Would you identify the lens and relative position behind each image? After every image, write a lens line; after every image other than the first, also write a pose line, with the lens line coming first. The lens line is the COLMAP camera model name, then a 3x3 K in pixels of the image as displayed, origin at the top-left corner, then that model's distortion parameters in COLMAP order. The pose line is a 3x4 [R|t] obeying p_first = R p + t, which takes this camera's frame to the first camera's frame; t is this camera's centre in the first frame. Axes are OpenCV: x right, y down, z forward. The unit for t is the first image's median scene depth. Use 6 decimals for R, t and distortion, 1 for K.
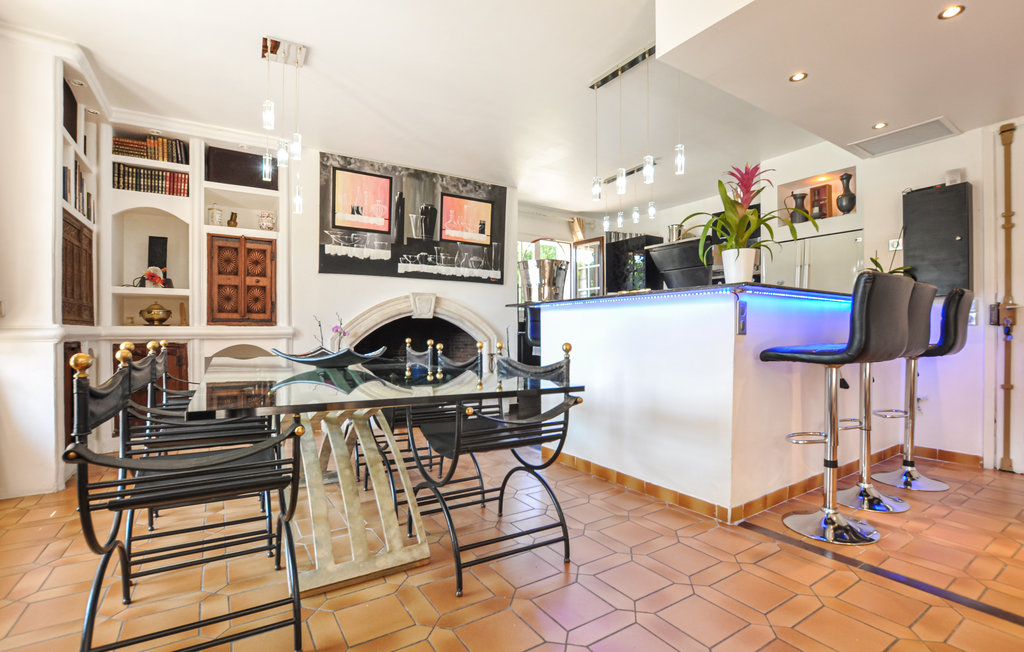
lens RADIAL K [[460.5, 0, 512.0], [0, 460.5, 326.0], [0, 0, 1]] dist [0.000032, -0.000090]
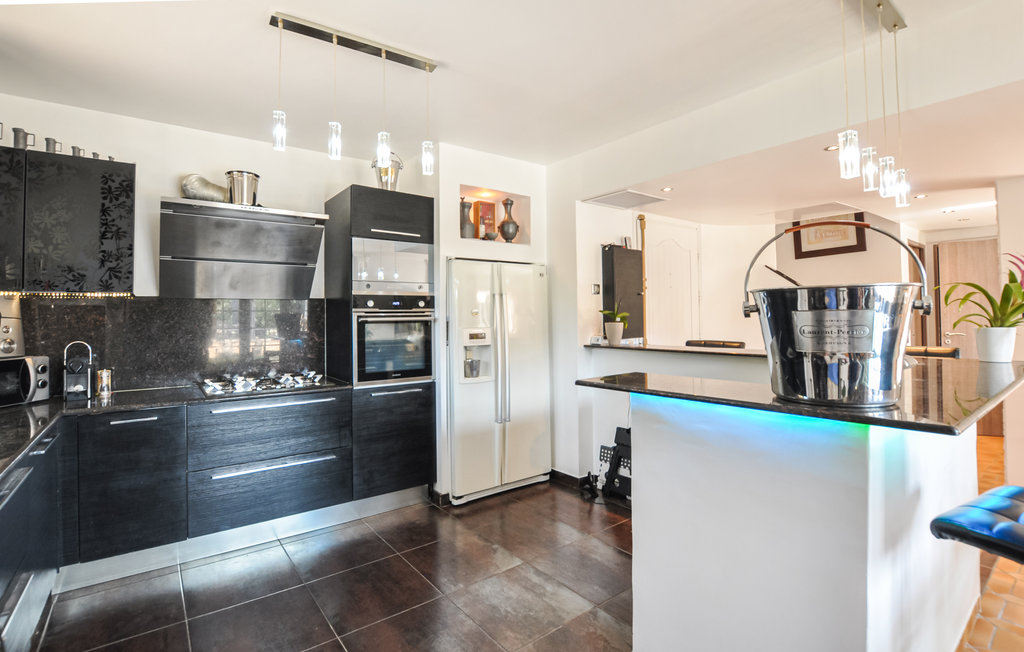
lens RADIAL K [[477.3, 0, 512.0], [0, 477.3, 299.4], [0, 0, 1]] dist [0.000942, -0.000017]
pose [[-0.078318, 0.026658, 0.996572, -0.269737], [0.001547, 0.999644, -0.026618, -0.133501], [-0.996927, -0.000543, -0.078332, 1.340972]]
